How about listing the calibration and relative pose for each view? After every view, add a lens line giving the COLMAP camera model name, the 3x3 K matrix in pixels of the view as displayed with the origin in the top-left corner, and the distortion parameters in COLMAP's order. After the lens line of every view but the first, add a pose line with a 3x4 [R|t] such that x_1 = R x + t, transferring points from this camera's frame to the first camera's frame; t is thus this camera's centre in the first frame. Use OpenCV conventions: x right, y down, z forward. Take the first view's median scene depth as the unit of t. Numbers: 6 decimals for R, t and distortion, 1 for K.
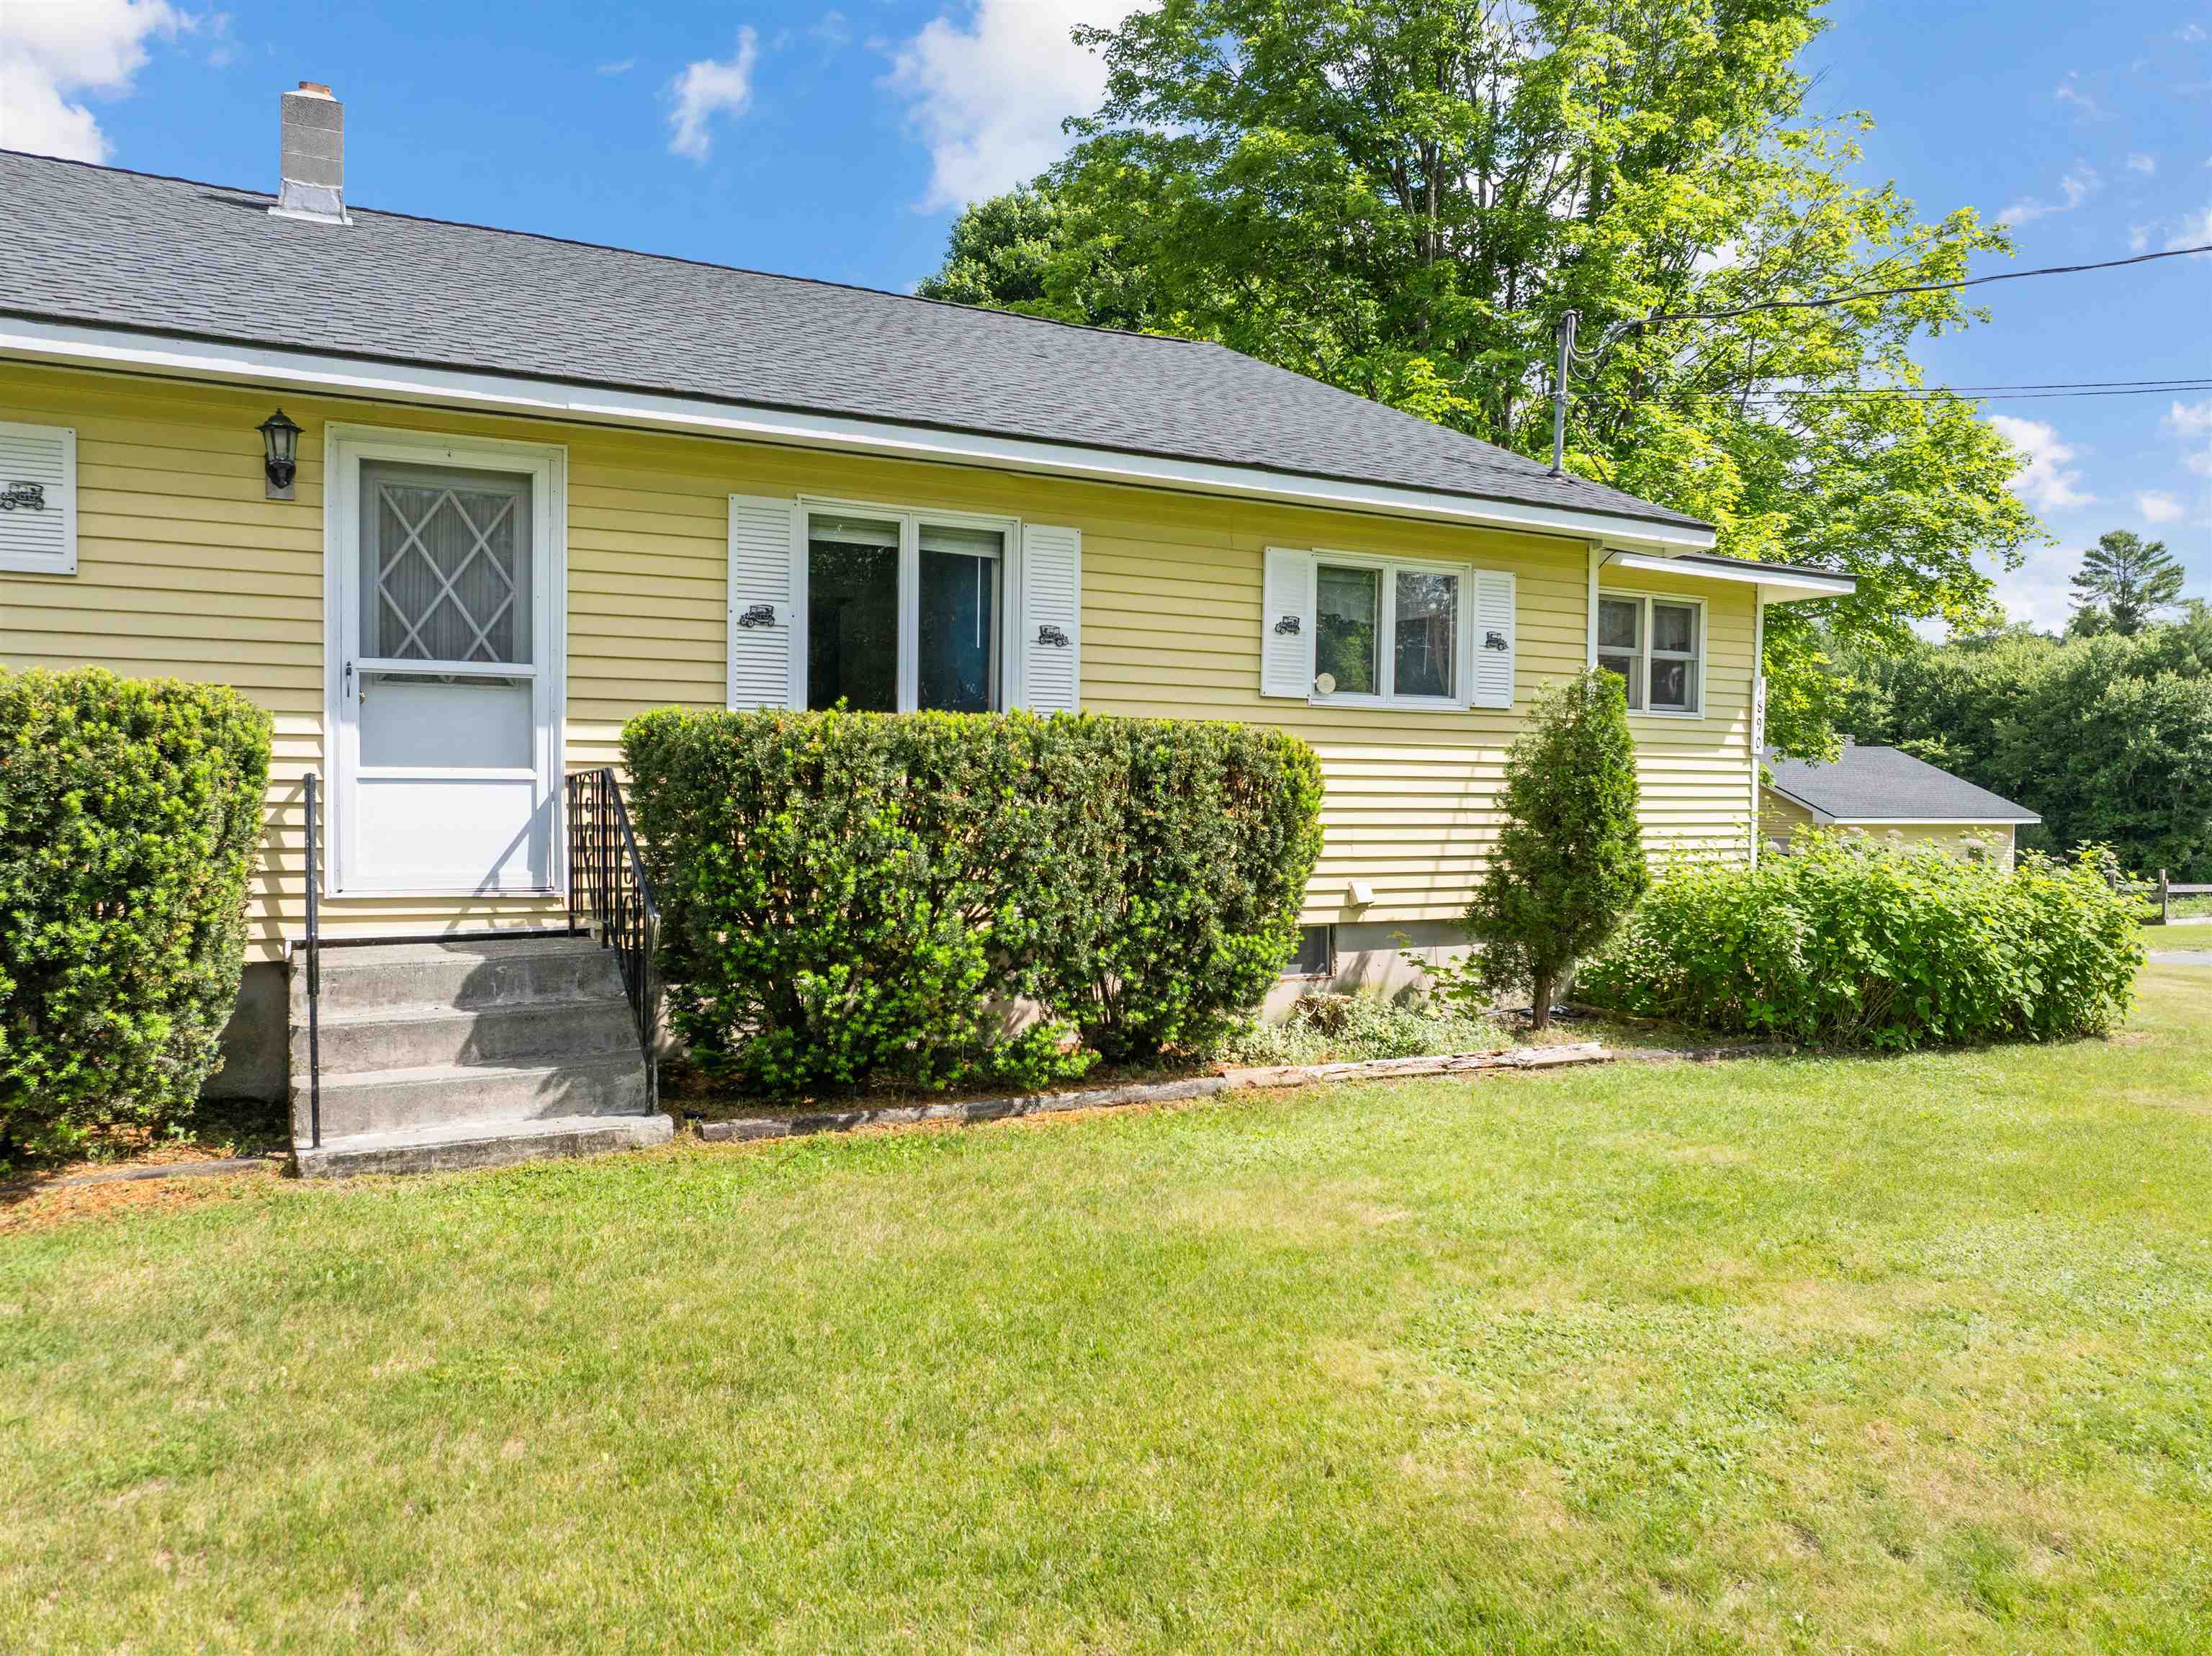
lens RADIAL K [[1576.2, 0, 1116.4], [0, 1576.2, 834.5], [0, 0, 1]] dist [-0.033542, -0.003641]
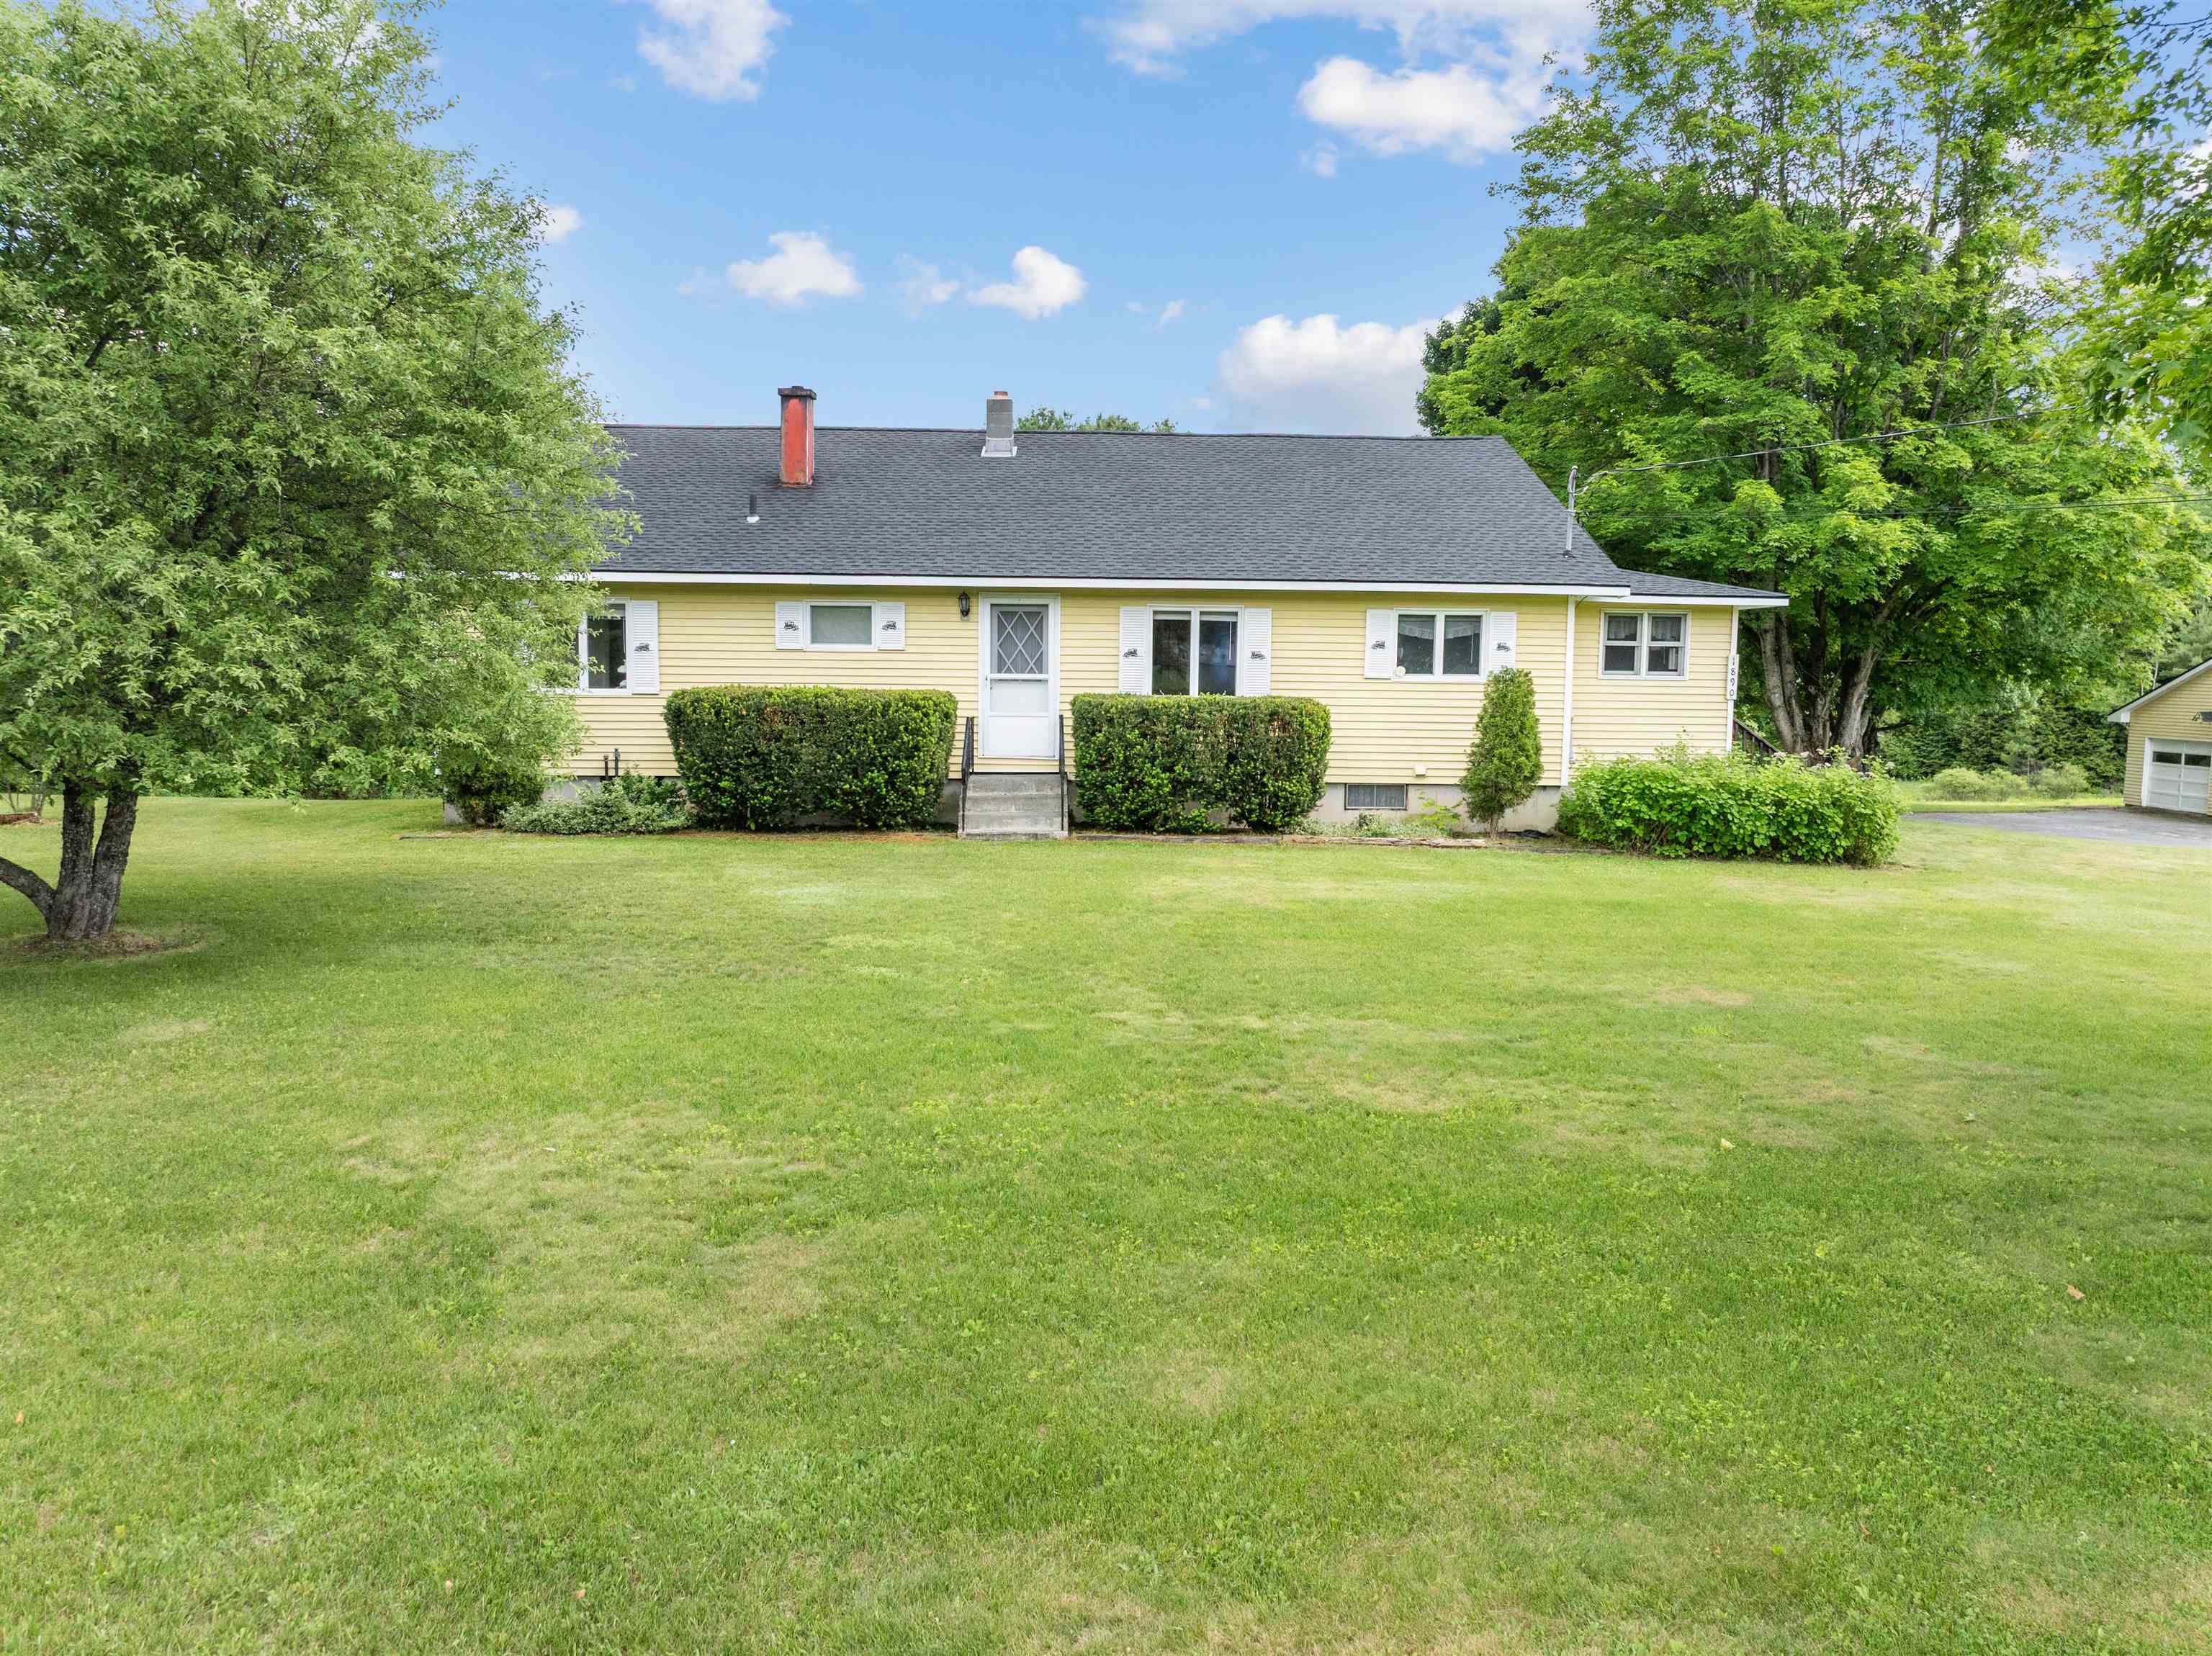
lens RADIAL K [[1558.0, 0, 1113.4], [0, 1558.0, 822.5], [0, 0, 1]] dist [-0.033285, -0.001580]
pose [[0.890888, 0.045617, -0.451927, 0.873663], [-0.015102, 0.997369, 0.070902, -0.040149], [0.453972, -0.056340, 0.889233, -1.243114]]
